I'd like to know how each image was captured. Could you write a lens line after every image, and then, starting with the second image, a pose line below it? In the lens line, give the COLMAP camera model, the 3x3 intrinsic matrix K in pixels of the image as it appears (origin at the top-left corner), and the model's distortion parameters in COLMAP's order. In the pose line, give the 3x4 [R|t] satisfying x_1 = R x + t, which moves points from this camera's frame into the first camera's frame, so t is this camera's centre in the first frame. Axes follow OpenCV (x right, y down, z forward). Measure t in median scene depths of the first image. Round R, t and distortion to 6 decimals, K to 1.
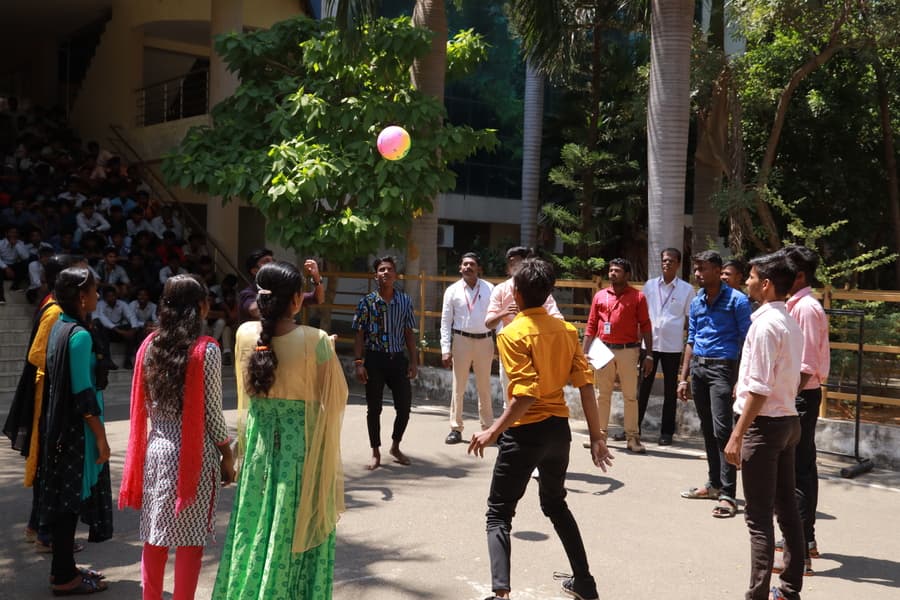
lens RADIAL K [[976.2, 0, 452.7], [0, 976.2, 323.7], [0, 0, 1]] dist [0.047043, 0.023198]
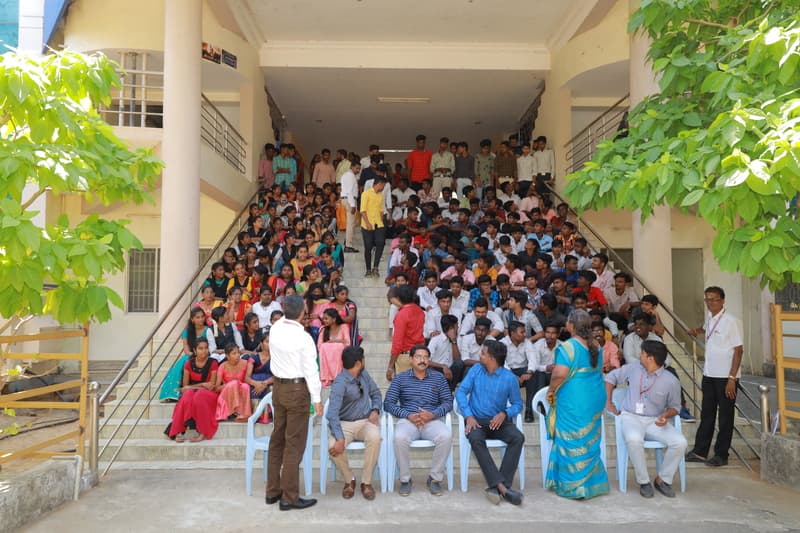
lens RADIAL K [[645.4, 0, 400.0], [0, 645.4, 266.5], [0, 0, 1]] dist [0.006705, -0.004128]
pose [[0.813153, -0.068722, -0.577979, -0.111883], [-0.004595, 0.992216, -0.124440, -0.032871], [0.582032, 0.103844, 0.806508, 0.534844]]
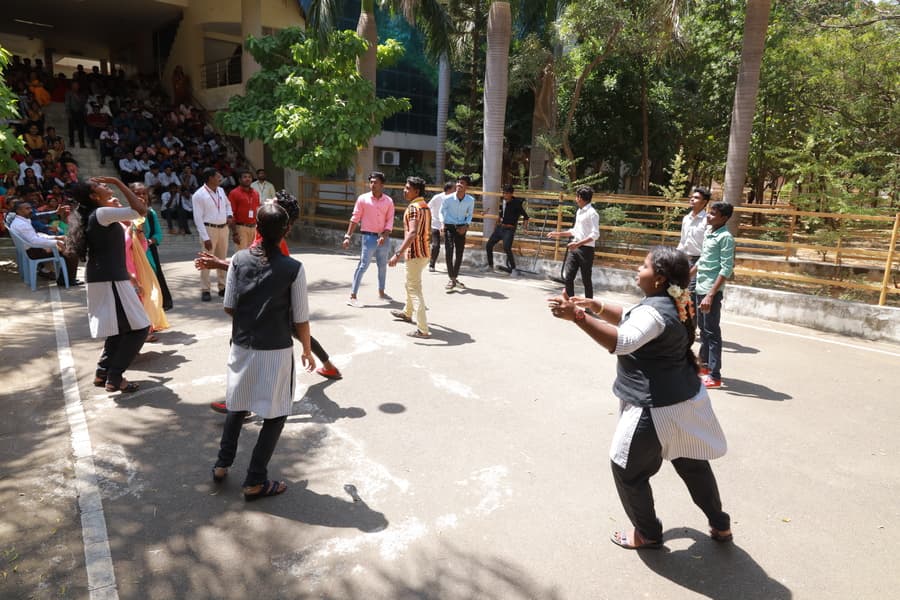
lens RADIAL K [[608.0, 0, 450.0], [0, 608.0, 300.0], [0, 0, 1]] dist [0.029015, -0.000590]
pose [[0.998908, 0.000700, 0.046726, 0.072379], [-0.007516, 0.989275, 0.145873, -0.003467], [-0.046123, -0.146065, 0.988199, -0.137560]]
